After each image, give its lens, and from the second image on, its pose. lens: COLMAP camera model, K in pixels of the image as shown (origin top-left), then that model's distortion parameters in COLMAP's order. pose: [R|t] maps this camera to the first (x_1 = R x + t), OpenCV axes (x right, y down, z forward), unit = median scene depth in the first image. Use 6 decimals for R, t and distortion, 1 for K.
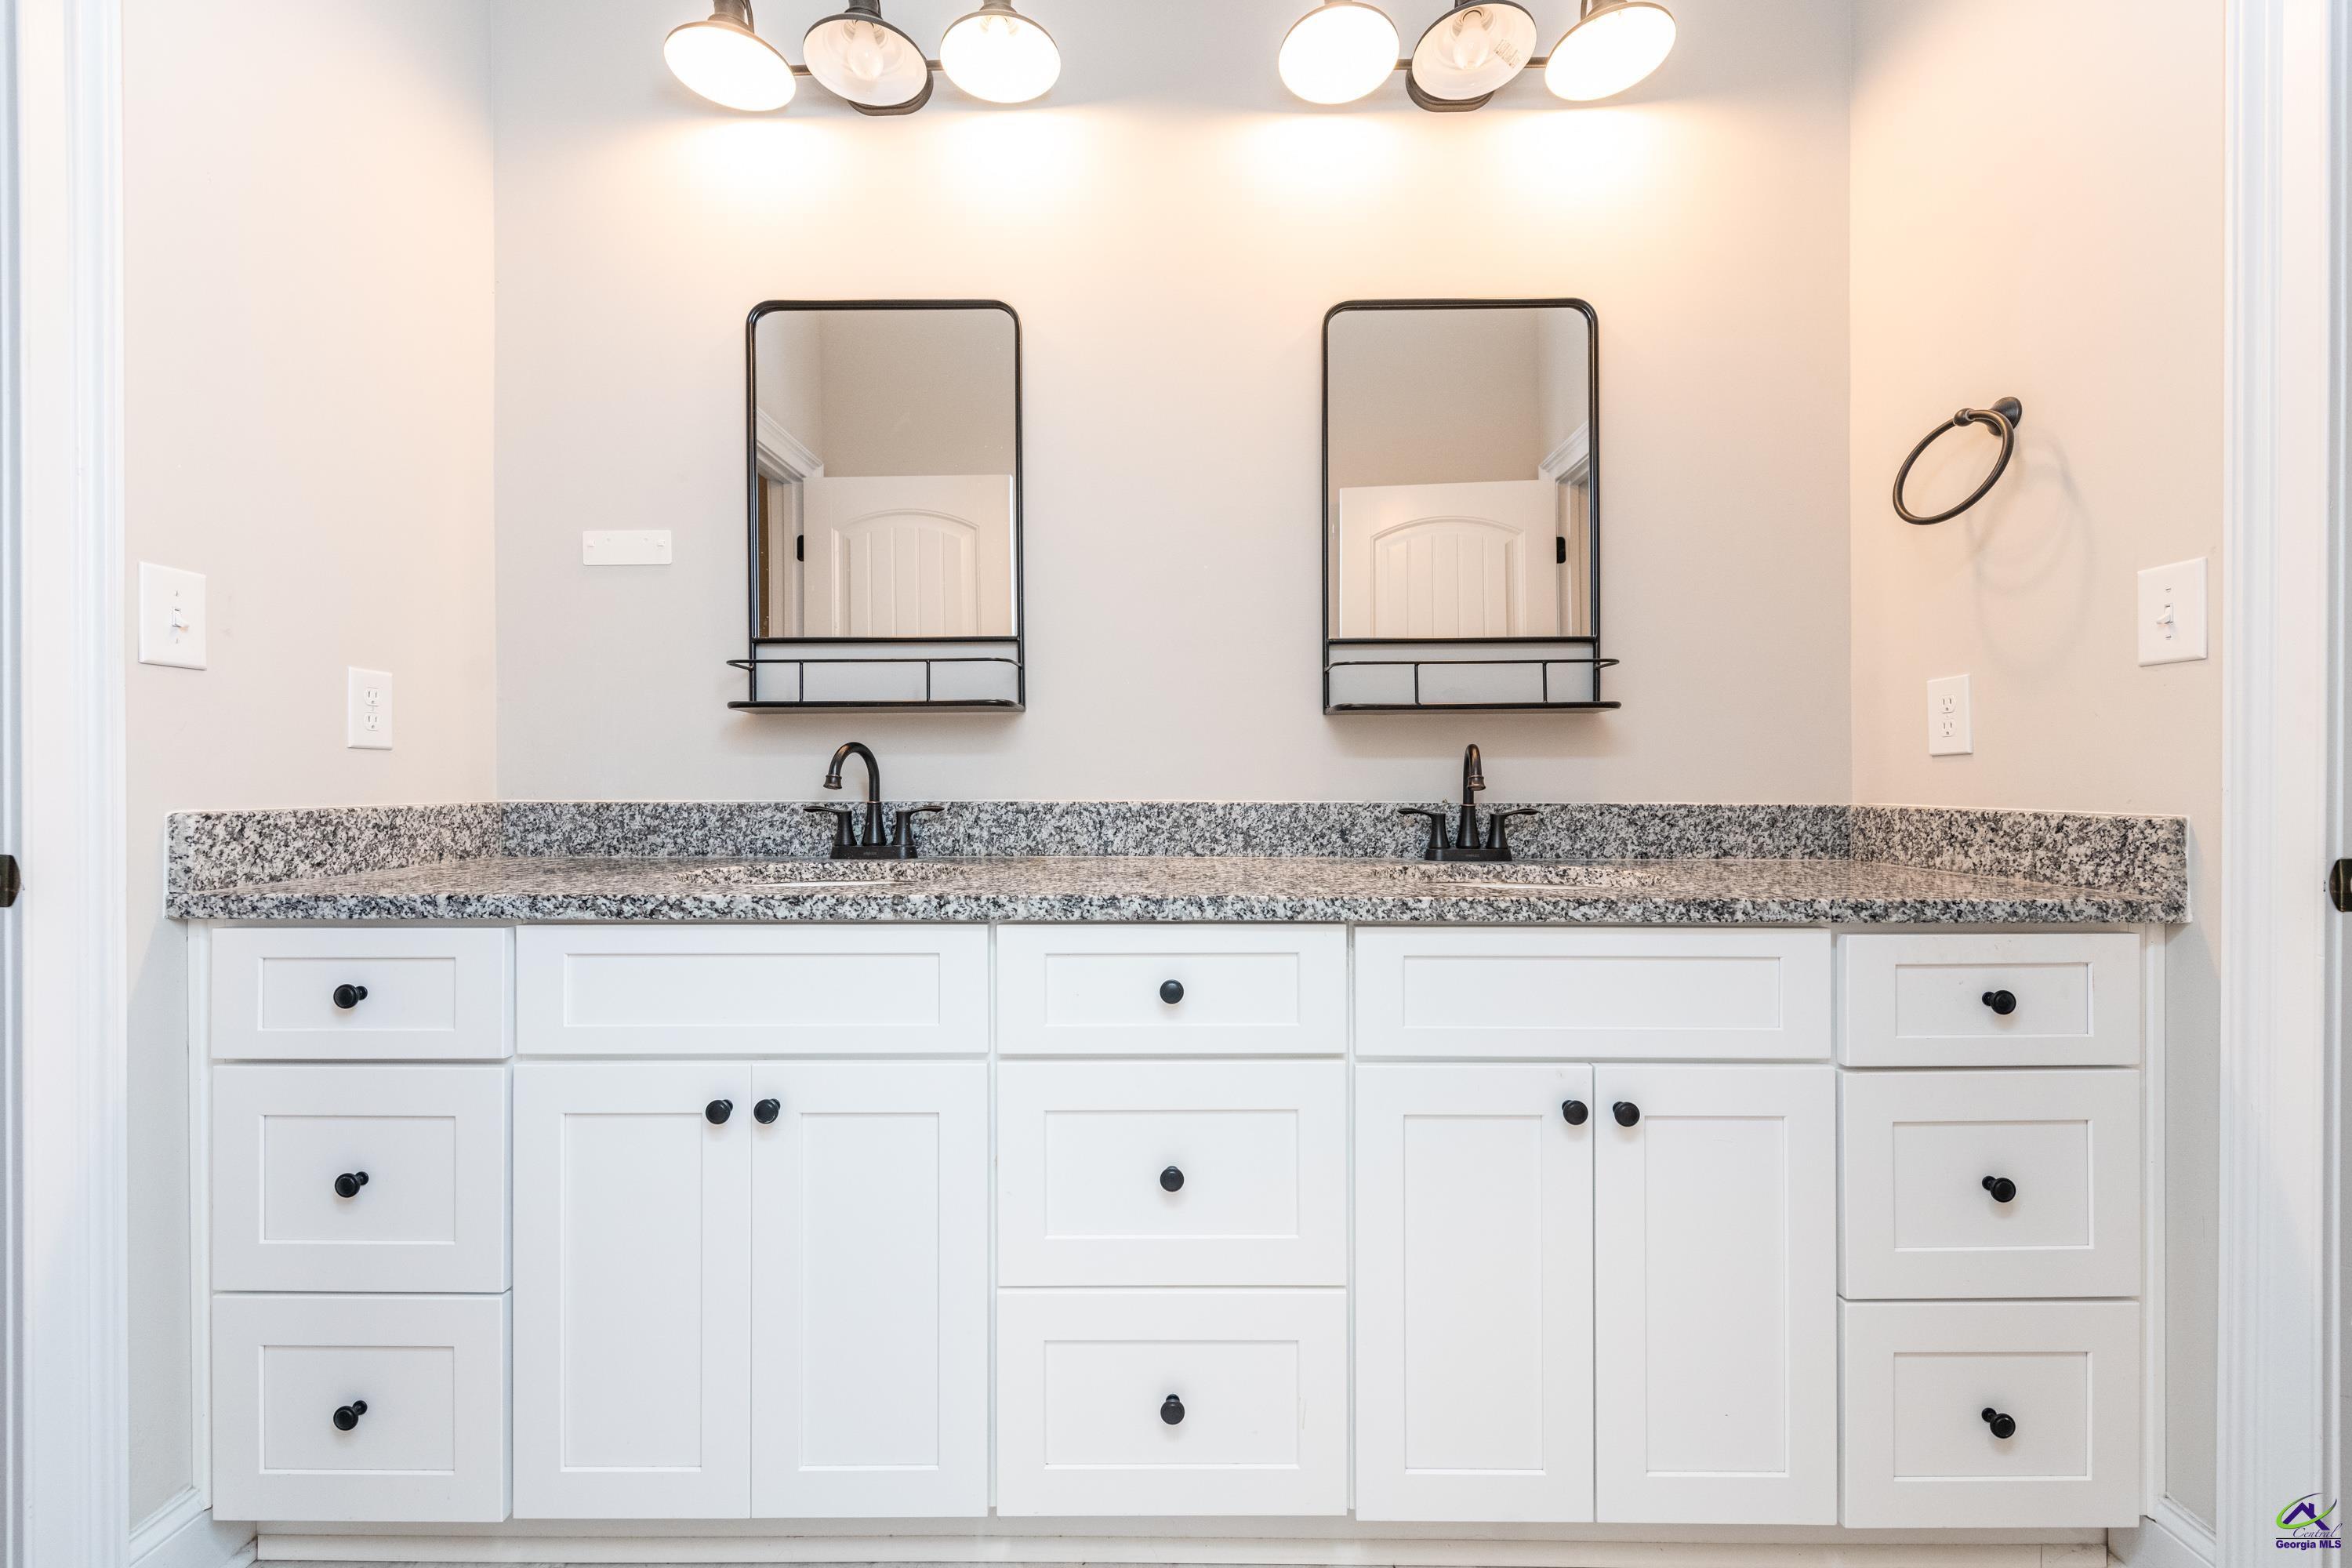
lens RADIAL K [[938.7, 0, 1195.5], [0, 938.7, 752.2], [0, 0, 1]] dist [0.009960, -0.000847]
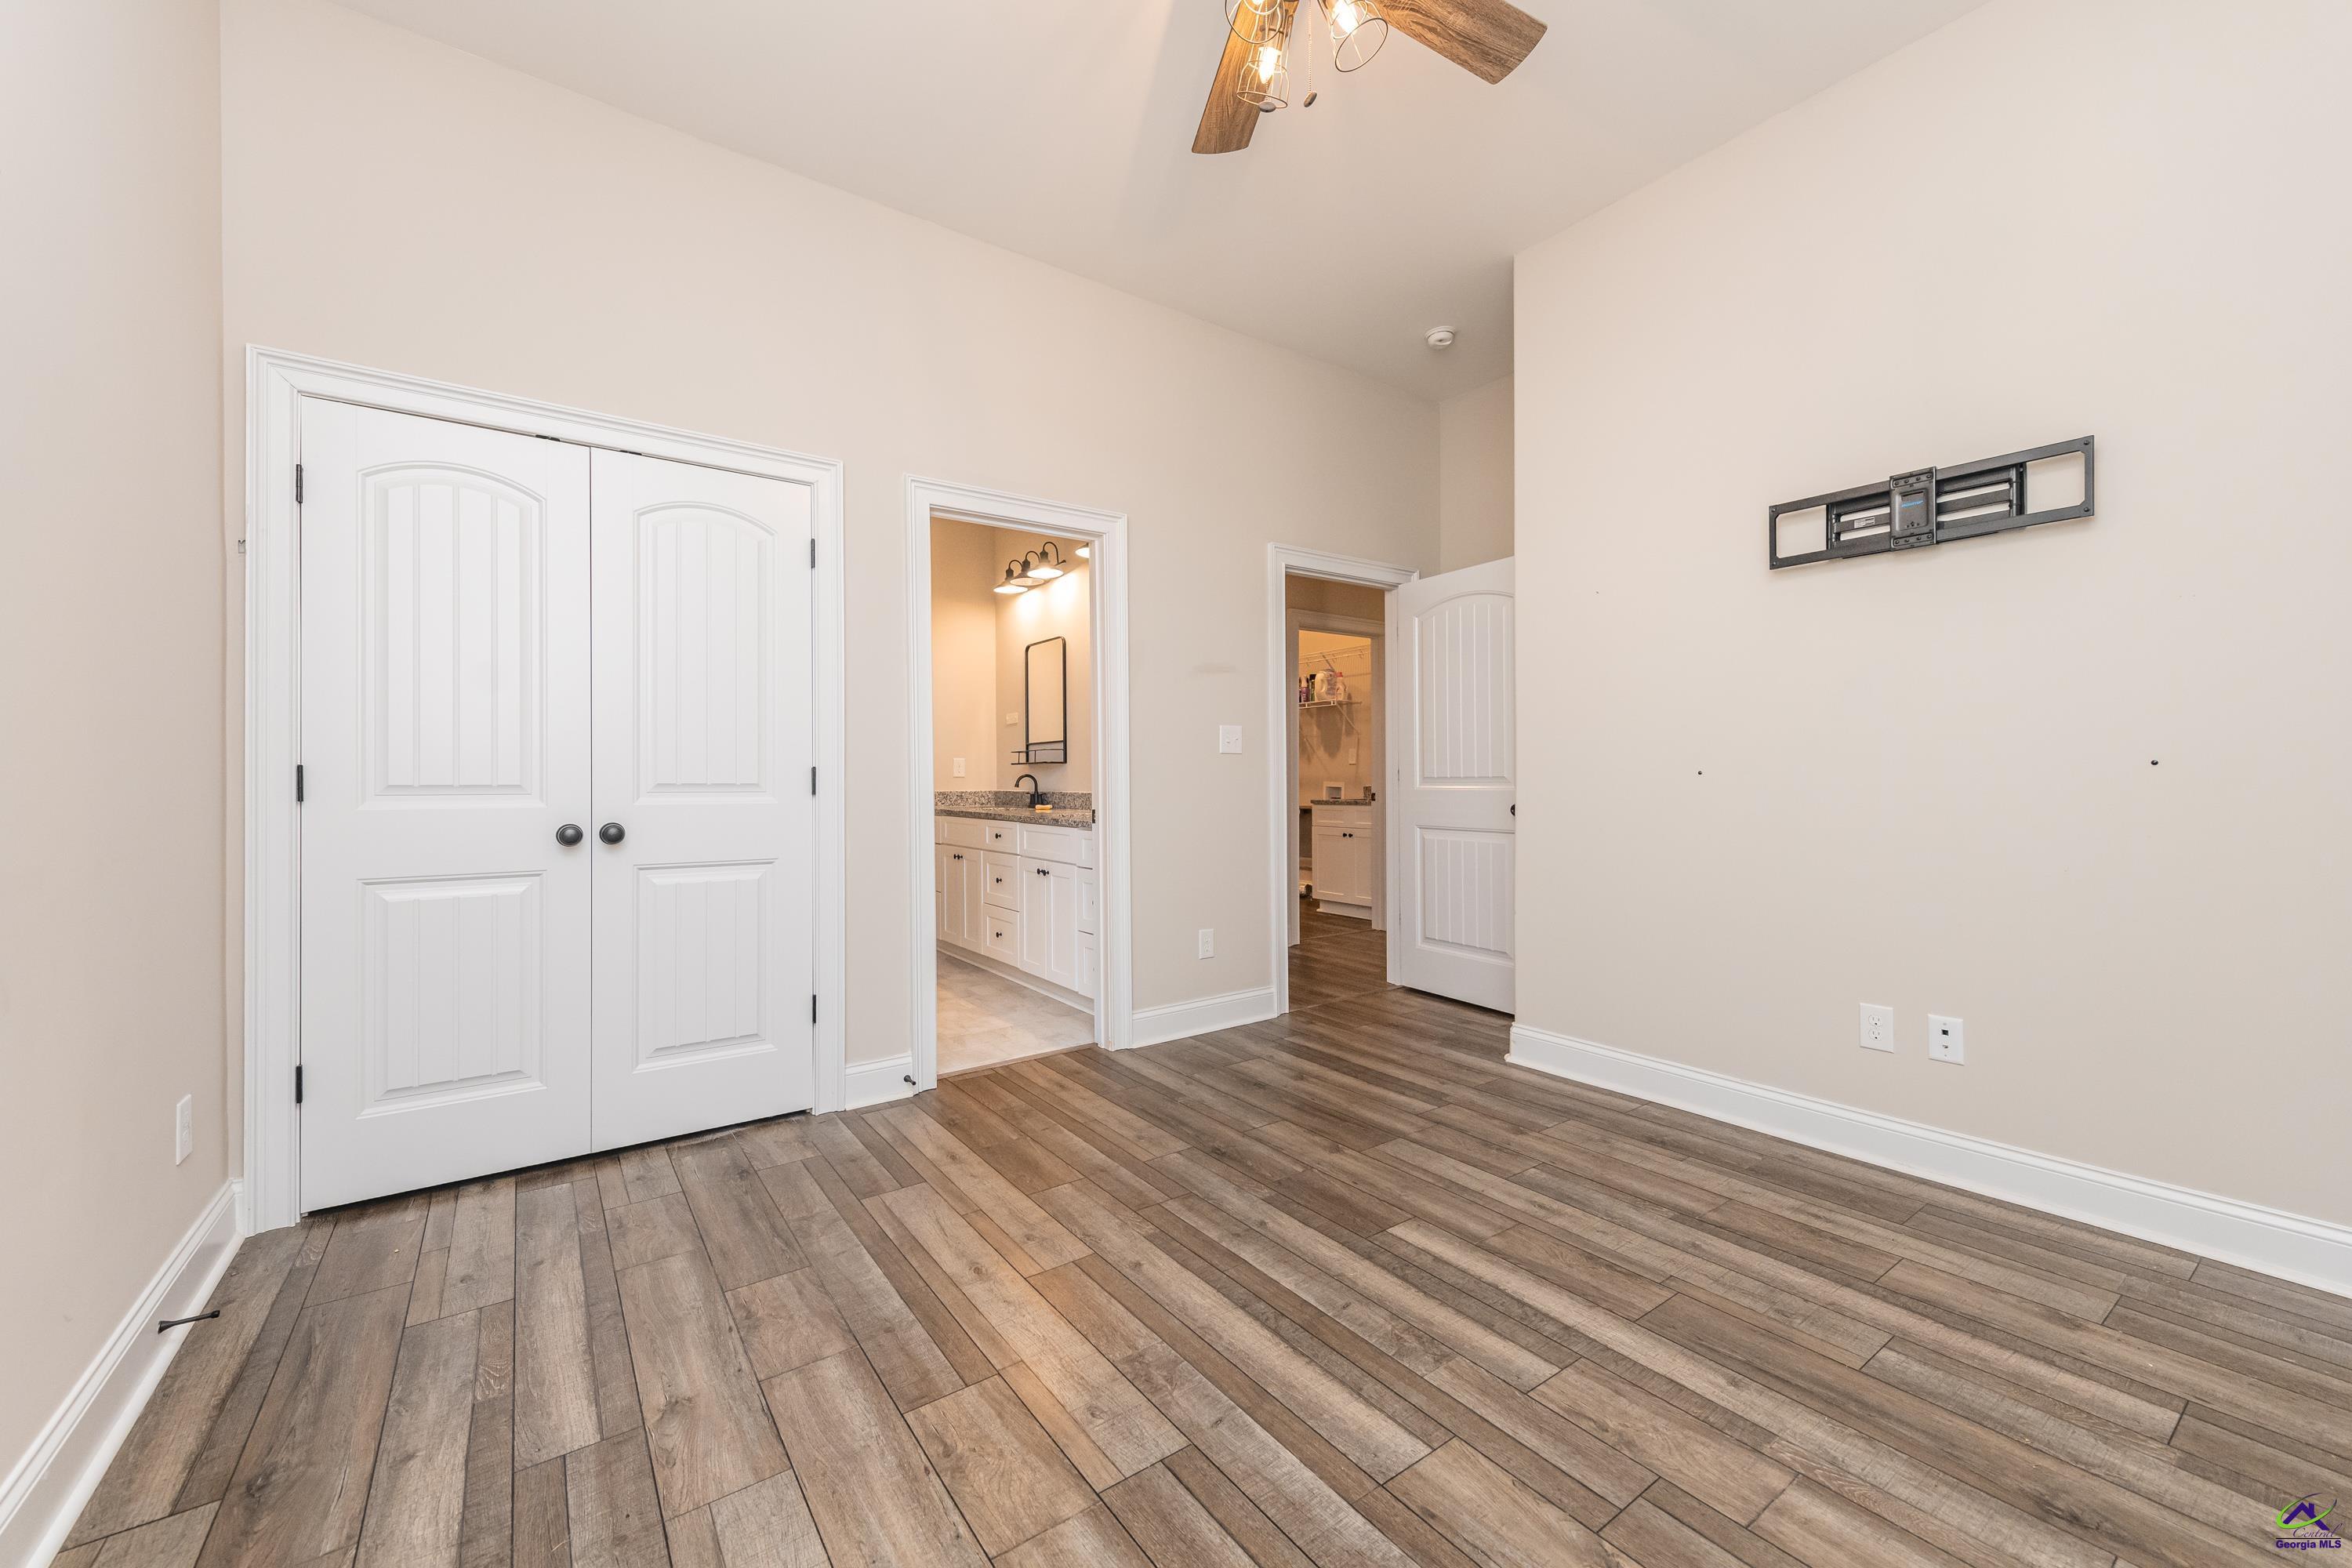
lens RADIAL K [[938.7, 0, 1180.4], [0, 938.7, 776.2], [0, 0, 1]] dist [0.009960, -0.000847]
pose [[0.579374, -0.004361, -0.815050, 3.473480], [0.009778, 0.999951, 0.001600, -0.002831], [0.815003, -0.008897, 0.579388, -0.733833]]
